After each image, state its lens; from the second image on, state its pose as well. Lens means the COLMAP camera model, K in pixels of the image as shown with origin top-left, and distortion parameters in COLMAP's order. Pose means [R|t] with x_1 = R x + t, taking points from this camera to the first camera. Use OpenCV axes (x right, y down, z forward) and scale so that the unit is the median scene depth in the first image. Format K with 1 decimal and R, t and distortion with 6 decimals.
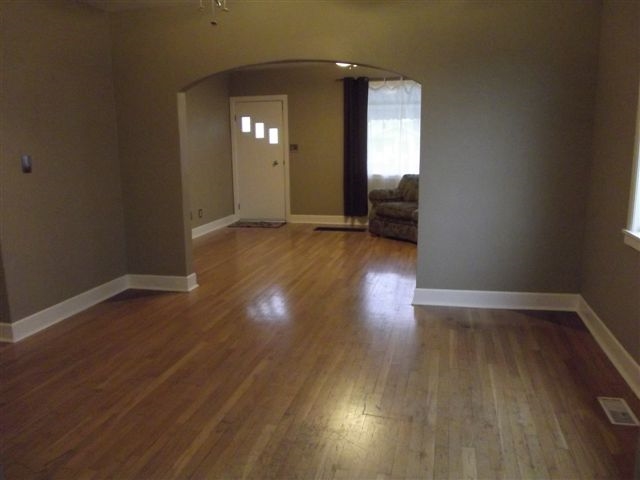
lens RADIAL K [[535.8, 0, 319.1], [0, 535.8, 241.3], [0, 0, 1]] dist [-0.058545, 0.027771]
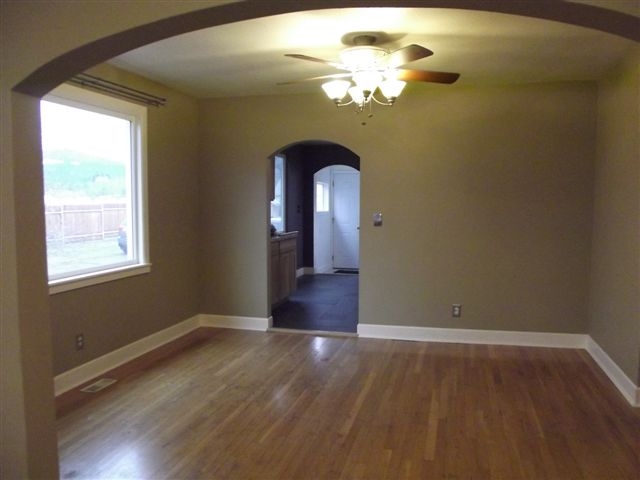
lens RADIAL K [[535.8, 0, 319.9], [0, 535.8, 240.0], [0, 0, 1]] dist [-0.058545, 0.027771]
pose [[-0.999743, 0.014017, 0.017812, -0.091453], [0.018161, 0.965593, 0.259422, -0.430677], [-0.013563, 0.259679, -0.965600, 2.181965]]
